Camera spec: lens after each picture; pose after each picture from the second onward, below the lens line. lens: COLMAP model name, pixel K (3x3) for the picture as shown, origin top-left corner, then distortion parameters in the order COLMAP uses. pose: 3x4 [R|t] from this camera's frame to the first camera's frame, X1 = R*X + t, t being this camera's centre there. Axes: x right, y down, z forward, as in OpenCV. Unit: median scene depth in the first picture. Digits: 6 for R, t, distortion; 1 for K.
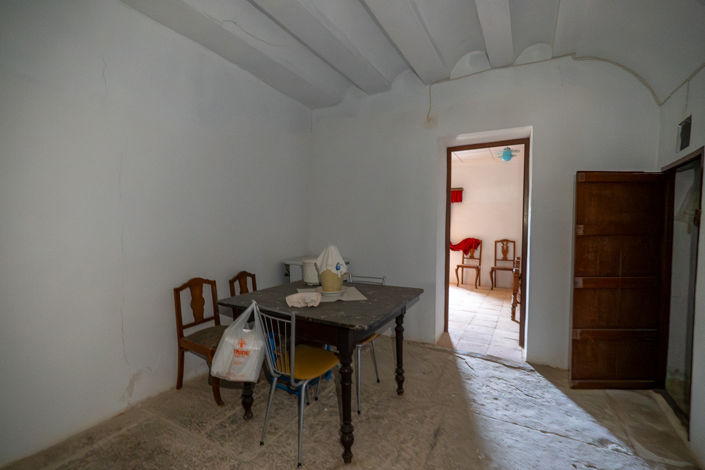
lens RADIAL K [[324.0, 0, 350.9], [0, 324.0, 236.0], [0, 0, 1]] dist [-0.000722, 0.000049]
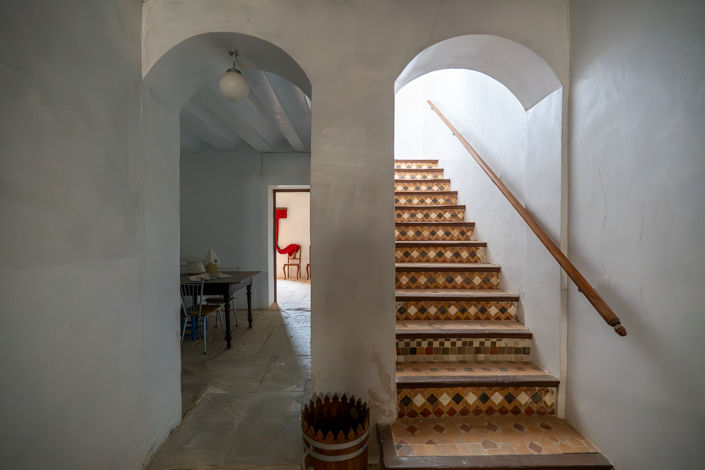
lens RADIAL K [[324.0, 0, 351.0], [0, 324.0, 235.4], [0, 0, 1]] dist [-0.000722, 0.000049]
pose [[0.875156, -0.017822, 0.483512, -0.095050], [0.029589, 0.999422, -0.016717, 0.000017], [-0.482935, 0.028936, 0.875178, -0.380276]]
